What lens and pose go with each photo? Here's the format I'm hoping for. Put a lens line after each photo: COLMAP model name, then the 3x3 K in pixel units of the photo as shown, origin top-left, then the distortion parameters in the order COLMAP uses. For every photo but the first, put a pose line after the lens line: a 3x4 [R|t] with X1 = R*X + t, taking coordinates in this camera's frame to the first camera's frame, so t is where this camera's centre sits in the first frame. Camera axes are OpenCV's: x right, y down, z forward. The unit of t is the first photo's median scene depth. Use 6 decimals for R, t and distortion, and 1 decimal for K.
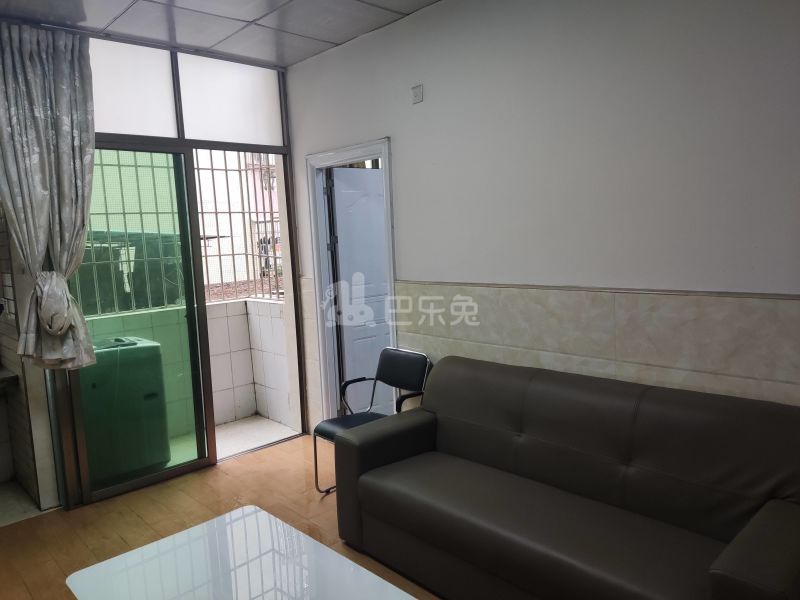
lens RADIAL K [[608.1, 0, 400.2], [0, 608.1, 300.9], [0, 0, 1]] dist [0.015525, -0.010555]
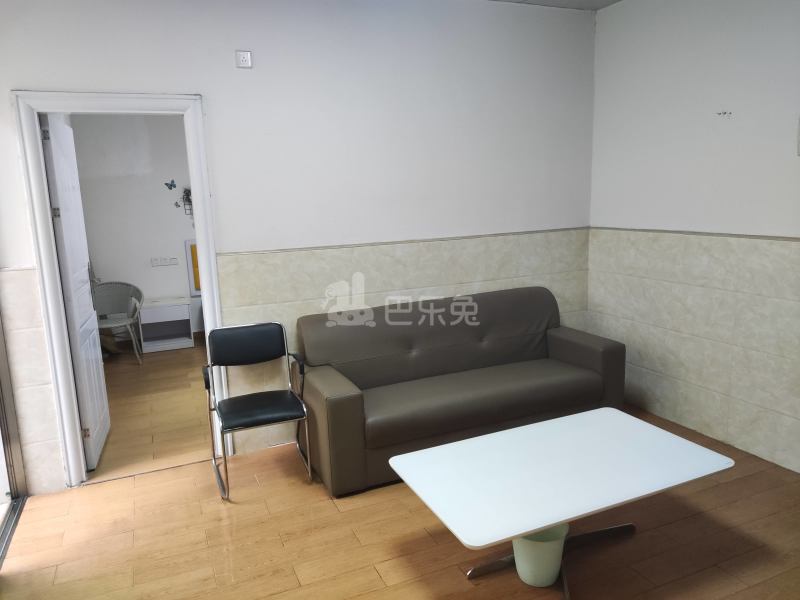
lens RADIAL K [[608.1, 0, 403.4], [0, 608.1, 300.2], [0, 0, 1]] dist [0.015525, -0.010555]
pose [[0.328276, -0.134614, 0.934940, -1.129853], [0.130282, 0.986786, 0.096334, -0.026070], [-0.935554, 0.090182, 0.341476, 0.580603]]
